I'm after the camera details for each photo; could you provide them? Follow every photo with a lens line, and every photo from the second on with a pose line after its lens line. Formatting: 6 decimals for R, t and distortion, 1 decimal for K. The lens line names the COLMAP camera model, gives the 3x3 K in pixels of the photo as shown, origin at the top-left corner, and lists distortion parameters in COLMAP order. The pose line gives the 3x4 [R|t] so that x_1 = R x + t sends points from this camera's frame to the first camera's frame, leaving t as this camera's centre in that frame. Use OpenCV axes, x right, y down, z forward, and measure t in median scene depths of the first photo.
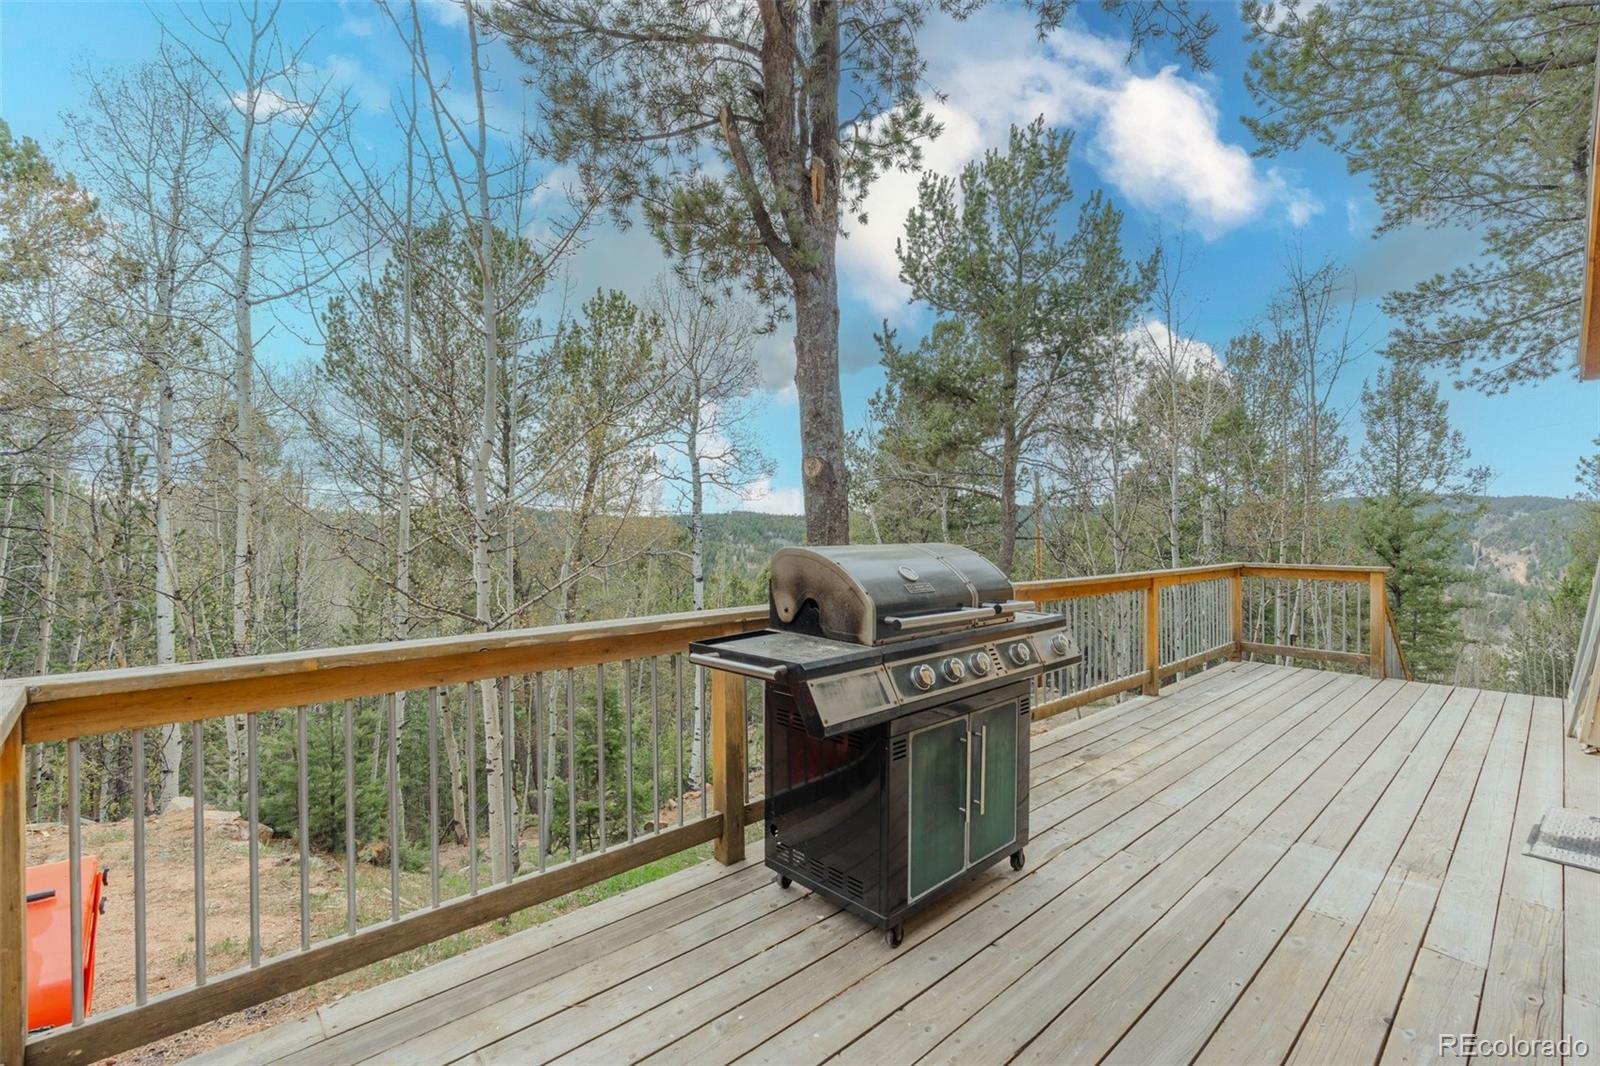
lens RADIAL K [[713.4, 0, 793.8], [0, 713.4, 540.8], [0, 0, 1]] dist [-0.011500, 0.003955]
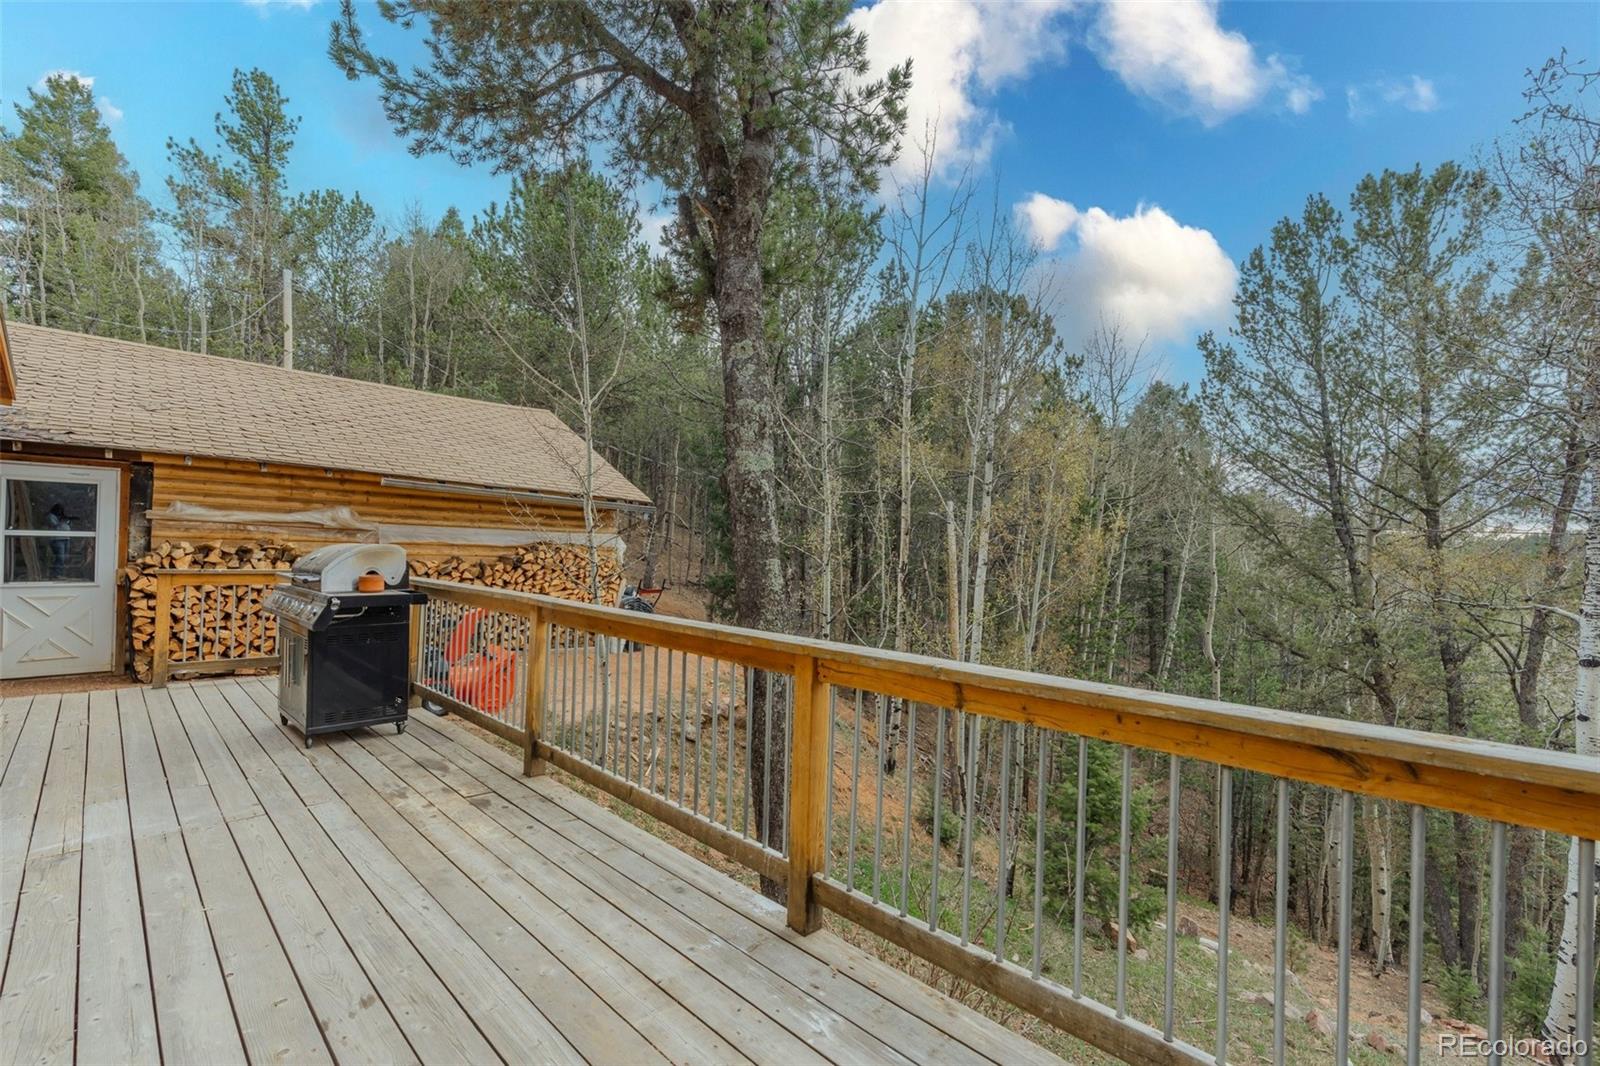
lens RADIAL K [[713.4, 0, 790.7], [0, 713.4, 539.4], [0, 0, 1]] dist [-0.011500, 0.003955]
pose [[0.034498, -0.012760, -0.999323, 1.238900], [-0.043145, 0.998967, -0.014245, -0.015805], [0.998473, 0.043607, 0.033911, 1.278614]]
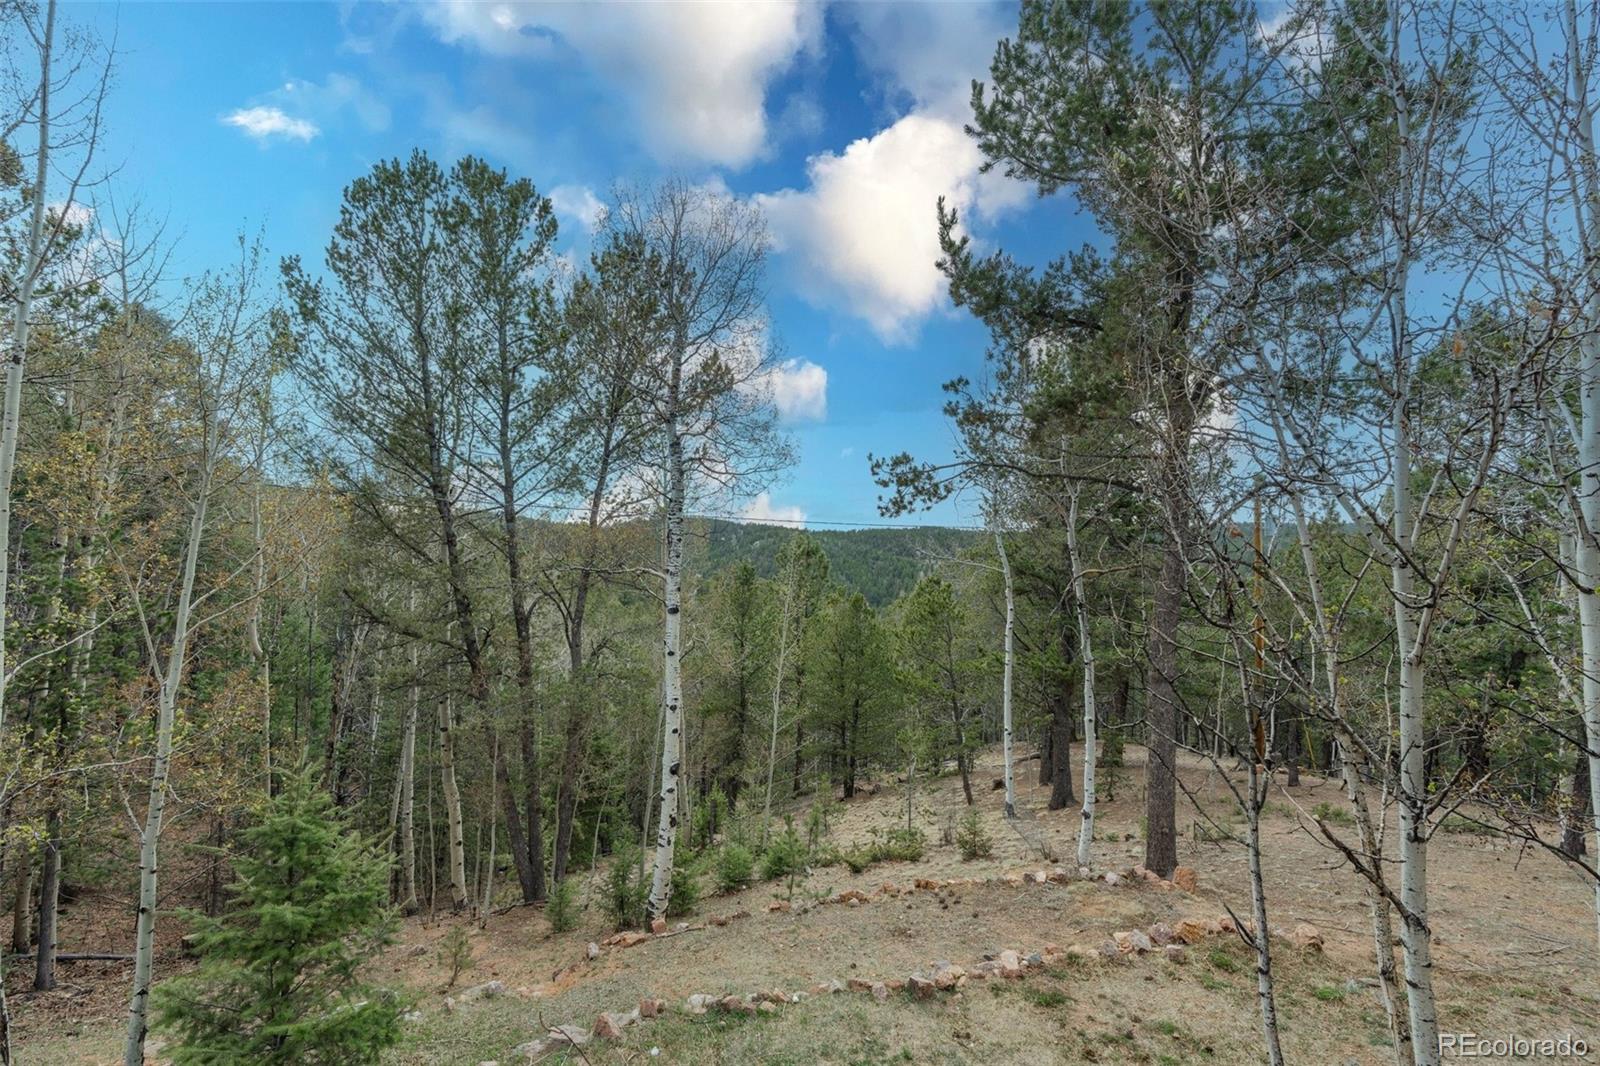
lens RADIAL K [[713.4, 0, 792.5], [0, 713.4, 533.2], [0, 0, 1]] dist [-0.011500, 0.003955]
pose [[0.965227, 0.011231, -0.261172, 0.525333], [-0.019087, 0.999438, -0.027564, -0.012746], [0.260715, 0.031591, 0.964899, 1.200690]]
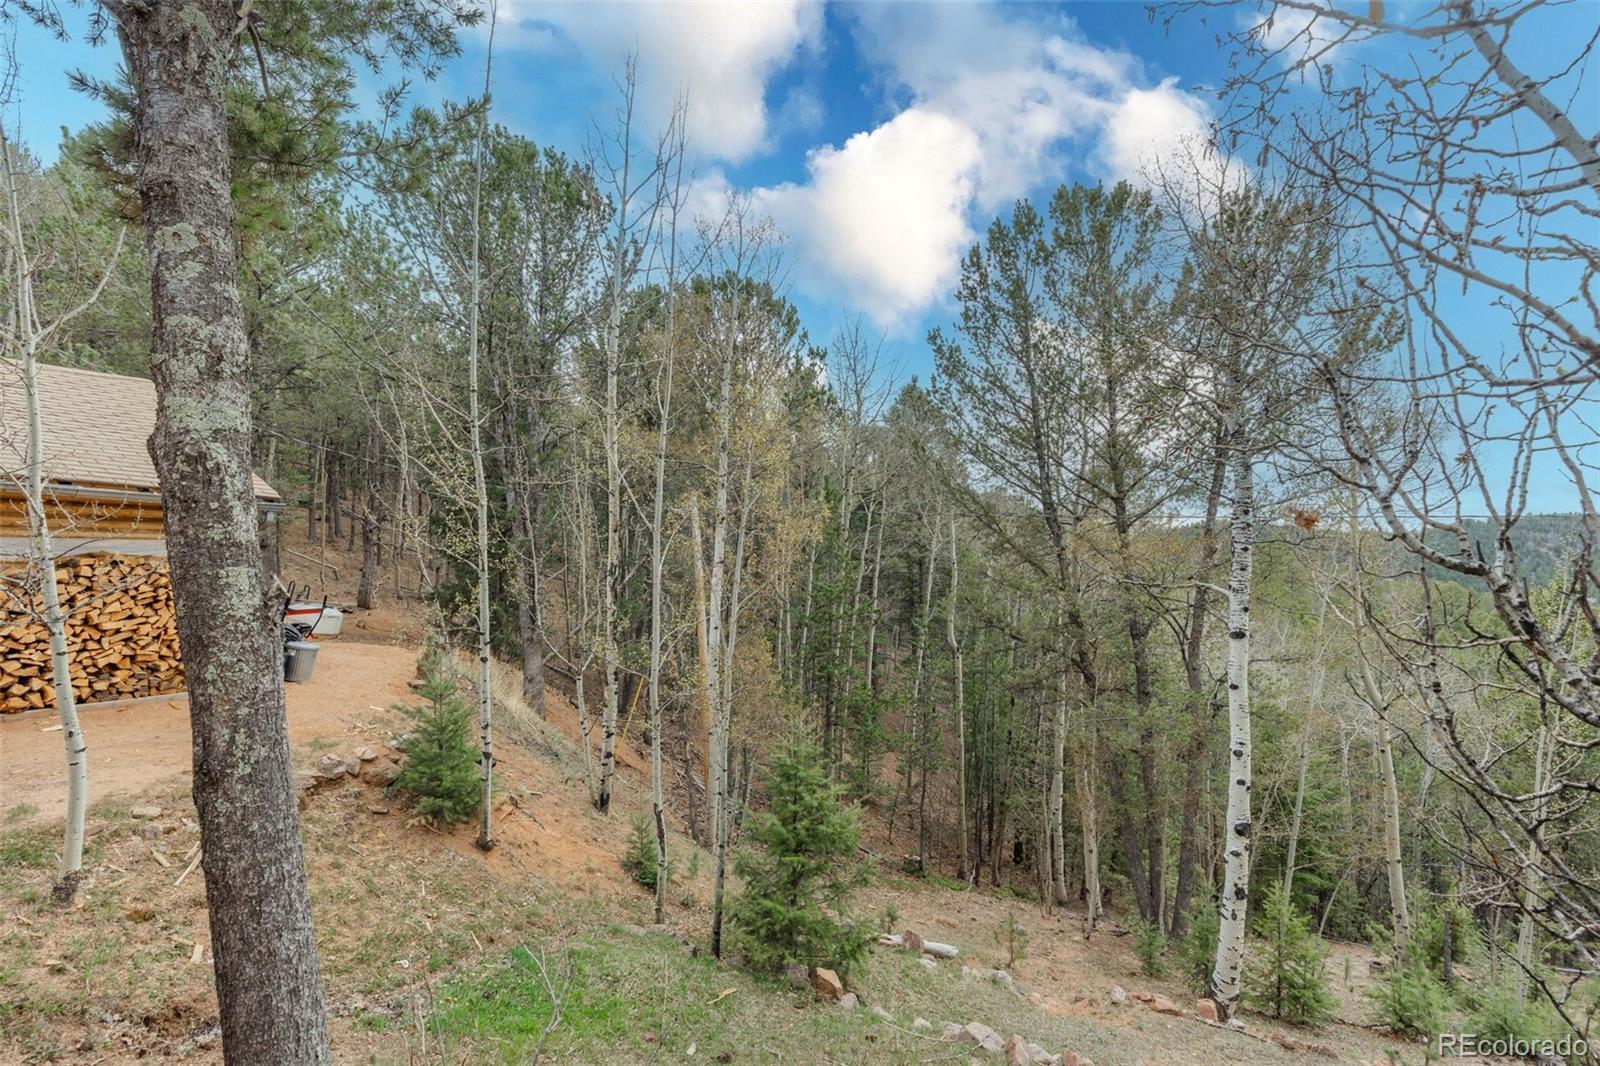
lens RADIAL K [[713.4, 0, 796.1], [0, 713.4, 536.2], [0, 0, 1]] dist [-0.011500, 0.003955]
pose [[0.323688, -0.022924, -0.945886, 0.966724], [-0.010505, 0.999558, -0.027820, -0.017256], [0.946105, 0.018942, 0.323304, 1.601421]]
